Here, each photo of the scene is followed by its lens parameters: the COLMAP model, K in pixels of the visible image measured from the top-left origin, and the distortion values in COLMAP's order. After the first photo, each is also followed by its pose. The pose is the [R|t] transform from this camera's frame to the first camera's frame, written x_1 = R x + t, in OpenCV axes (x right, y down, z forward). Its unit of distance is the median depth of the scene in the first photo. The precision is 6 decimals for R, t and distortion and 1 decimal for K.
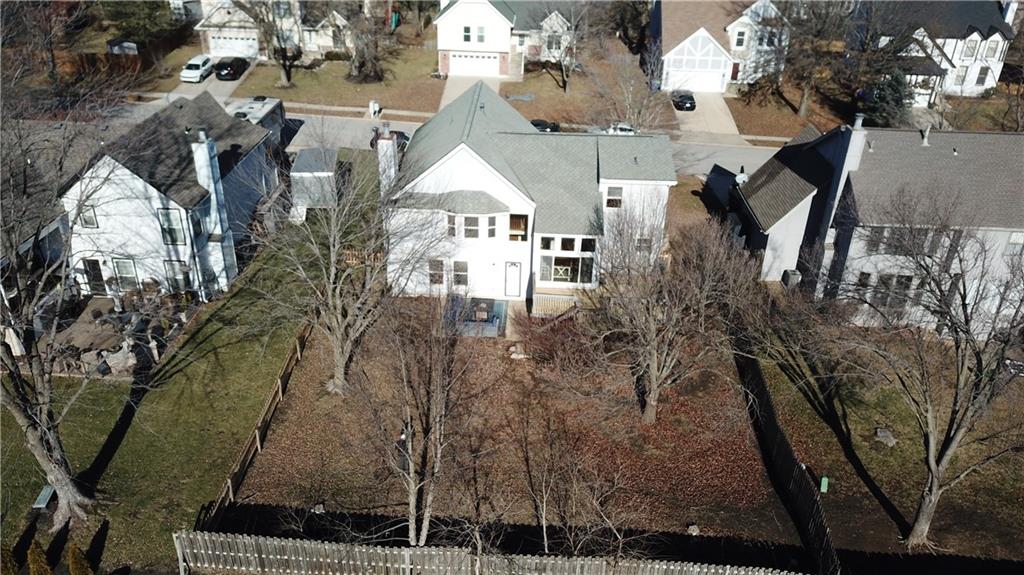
lens RADIAL K [[780.2, 0, 512.0], [0, 780.2, 287.5], [0, 0, 1]] dist [0.024603, 0.006523]
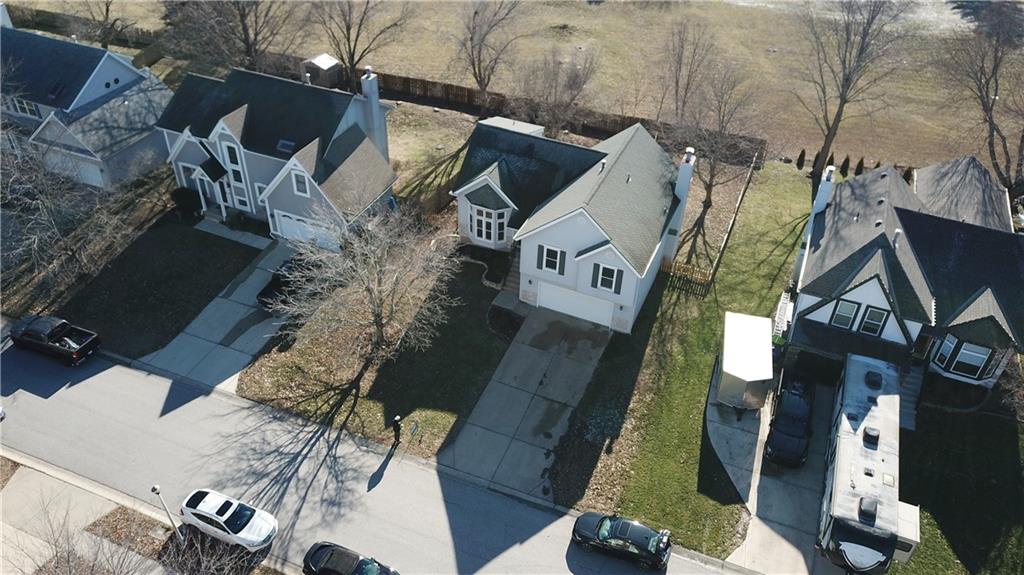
lens RADIAL K [[777.5, 0, 512.0], [0, 777.5, 287.5], [0, 0, 1]] dist [0.007612, 0.003218]
pose [[-0.928174, -0.284422, 0.239994, -0.254456], [0.106898, 0.413947, 0.904003, -1.315942], [-0.356463, 0.864727, -0.353811, 1.756099]]
